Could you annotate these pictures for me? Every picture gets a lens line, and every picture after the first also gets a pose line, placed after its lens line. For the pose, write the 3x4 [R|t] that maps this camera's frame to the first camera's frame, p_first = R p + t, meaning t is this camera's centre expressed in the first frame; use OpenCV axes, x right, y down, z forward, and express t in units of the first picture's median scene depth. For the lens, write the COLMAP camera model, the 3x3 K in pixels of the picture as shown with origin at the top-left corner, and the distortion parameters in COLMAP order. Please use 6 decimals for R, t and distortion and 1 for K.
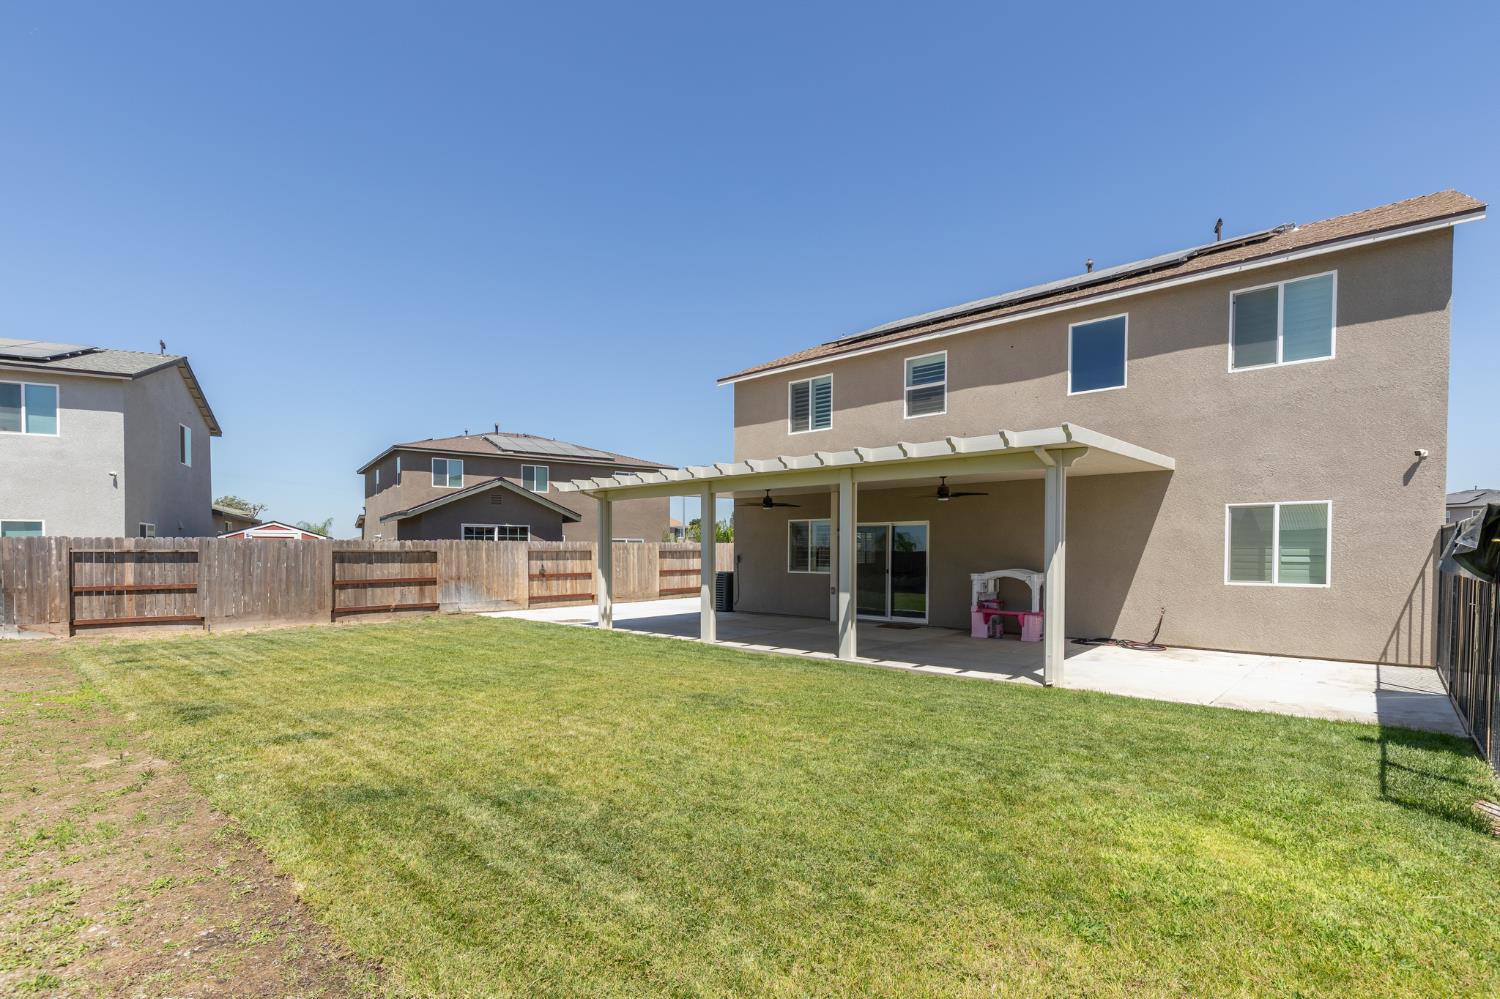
lens RADIAL K [[699.4, 0, 767.4], [0, 699.4, 562.9], [0, 0, 1]] dist [0.000008, -0.001125]
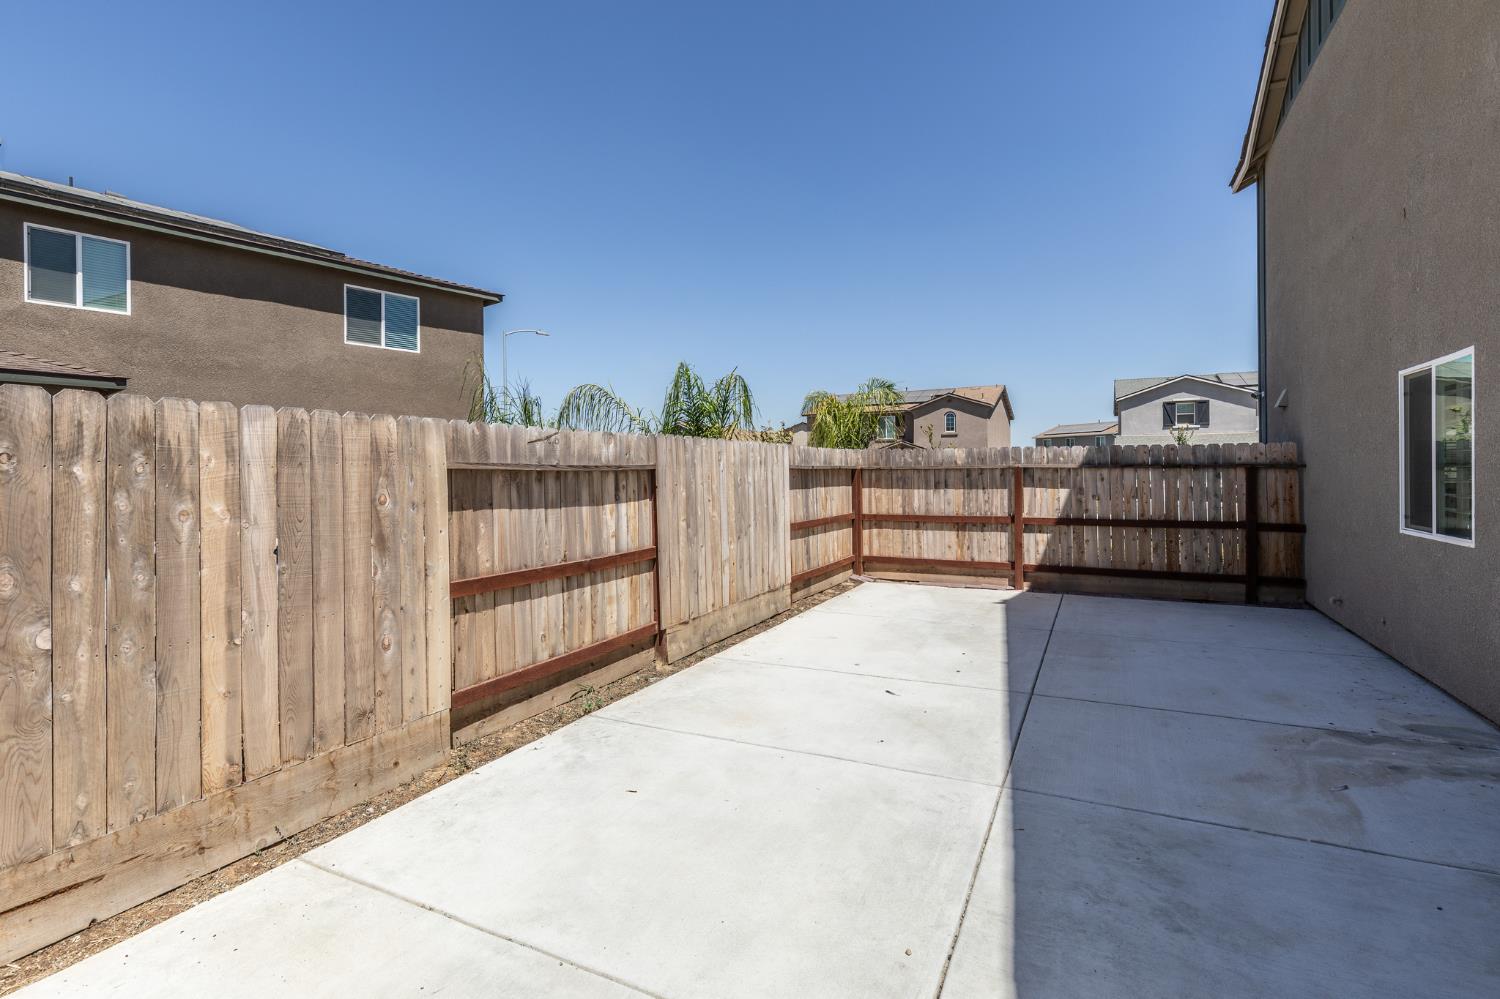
lens RADIAL K [[699.4, 0, 736.1], [0, 699.4, 476.6], [0, 0, 1]] dist [0.000008, -0.001125]
pose [[0.975511, -0.007645, 0.219817, -0.195059], [0.010678, 0.999863, -0.012613, -0.019019], [-0.219690, 0.014652, 0.975460, 1.288932]]
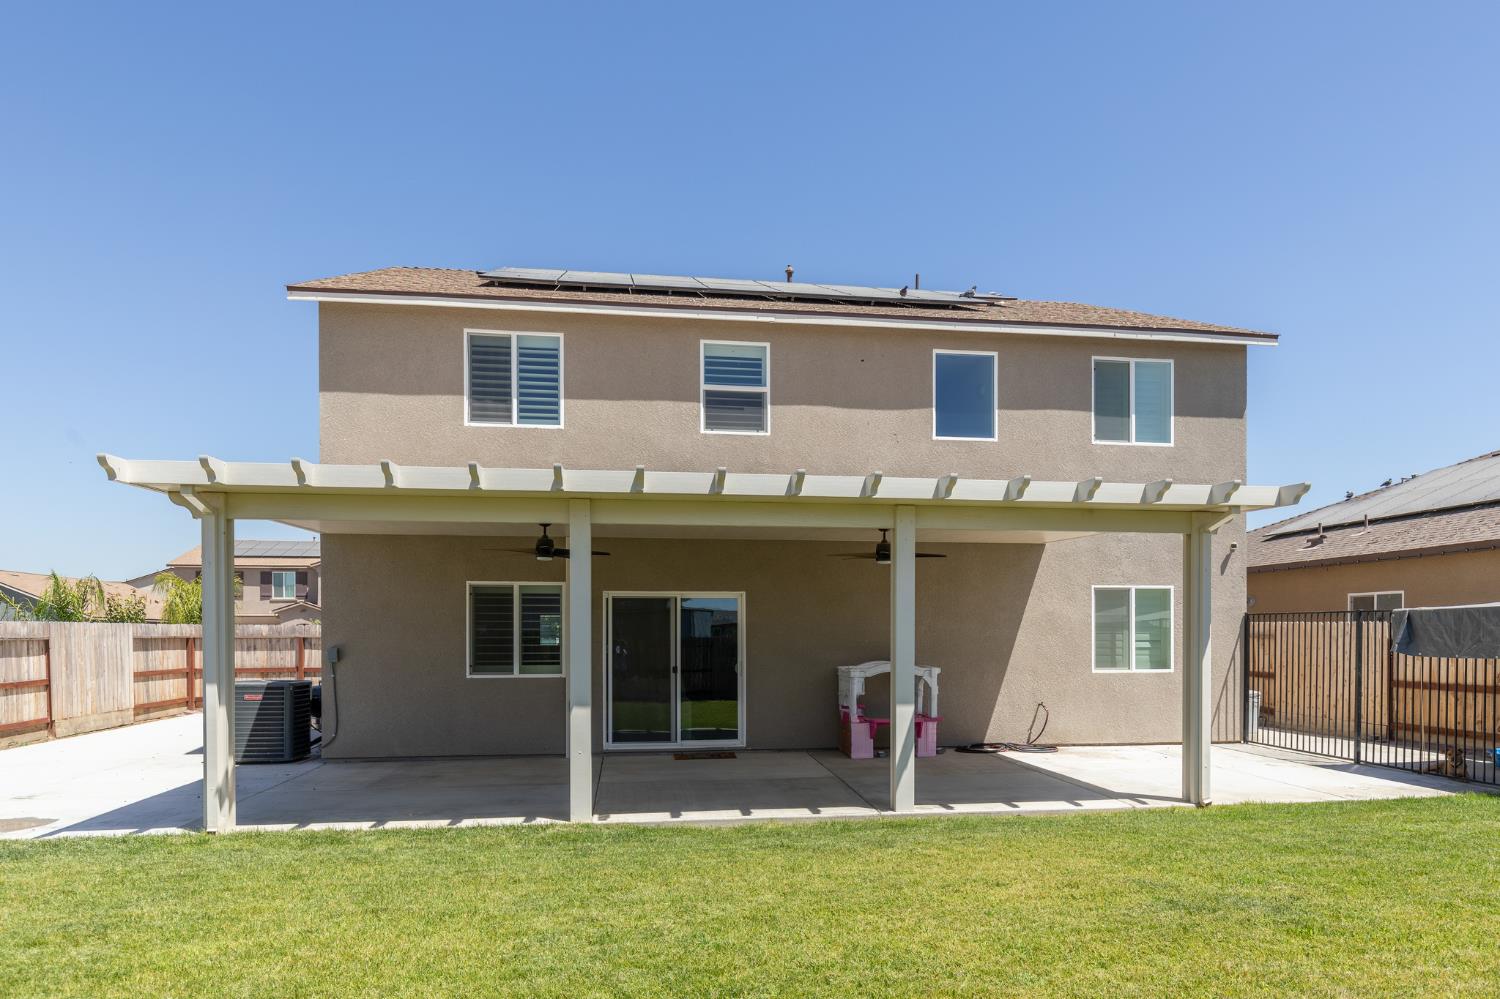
lens RADIAL K [[952.1, 0, 767.3], [0, 952.1, 637.6], [0, 0, 1]] dist [0.001800, 0.002008]
pose [[0.645950, -0.003582, 0.763372, -0.443686], [0.016186, 0.999828, -0.009005, -0.008323], [-0.763208, 0.018173, 0.645897, 0.396774]]
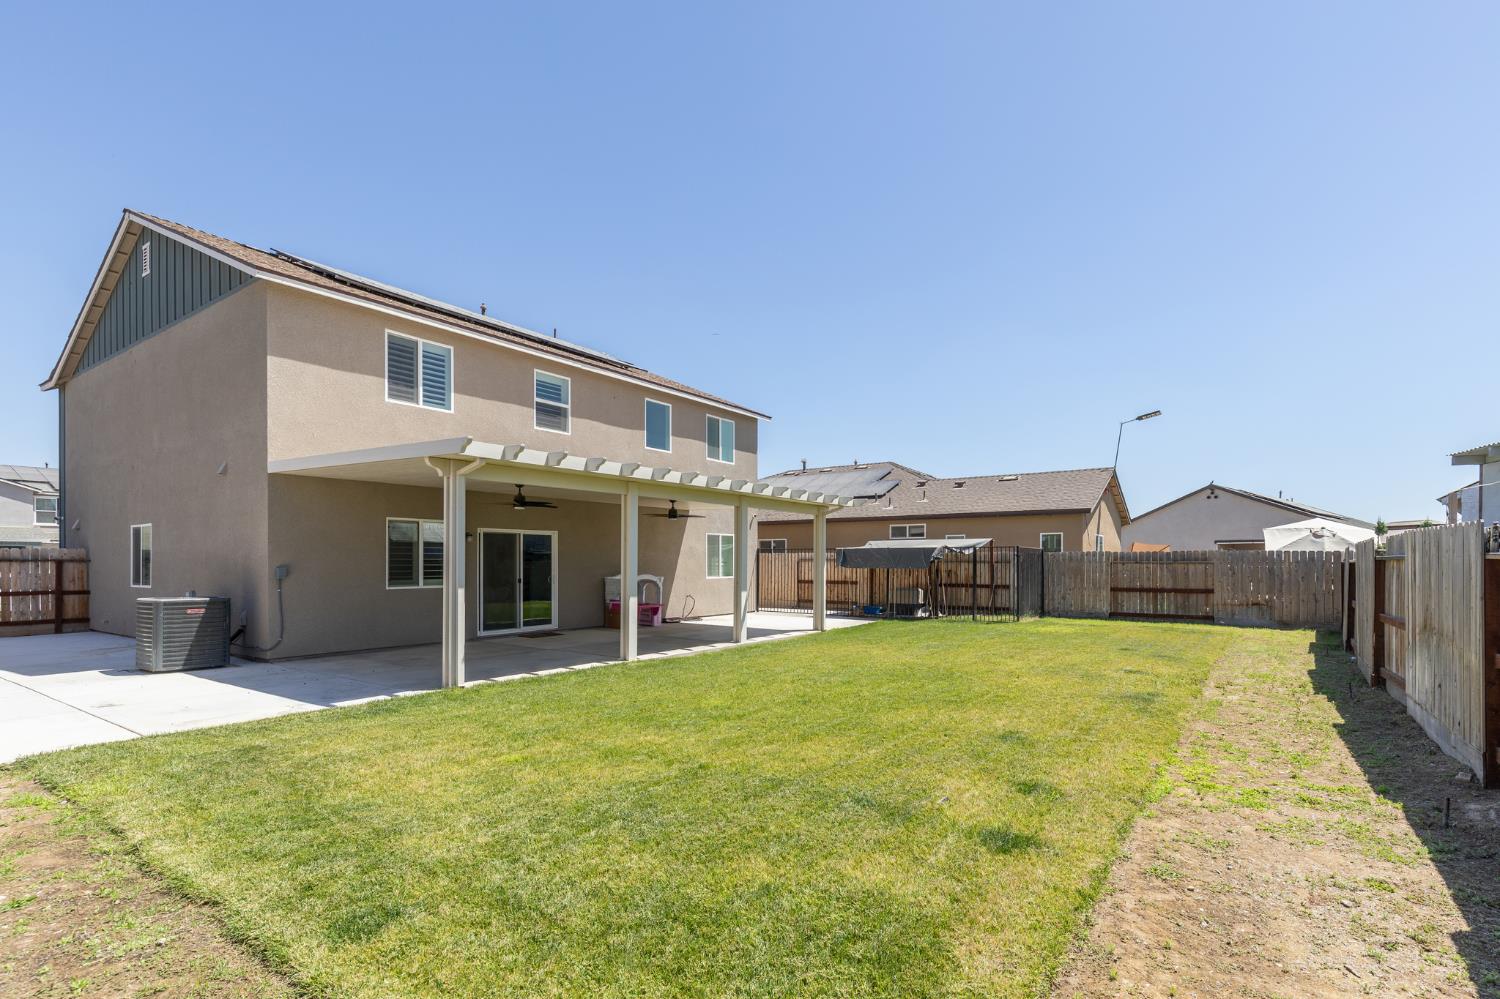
lens RADIAL K [[699.4, 0, 788.2], [0, 699.4, 552.3], [0, 0, 1]] dist [0.000008, -0.001125]
pose [[-0.127410, 0.011290, 0.991786, -0.859650], [0.019232, 0.999775, -0.008911, -0.012110], [-0.991664, 0.017938, -0.127598, 0.783873]]
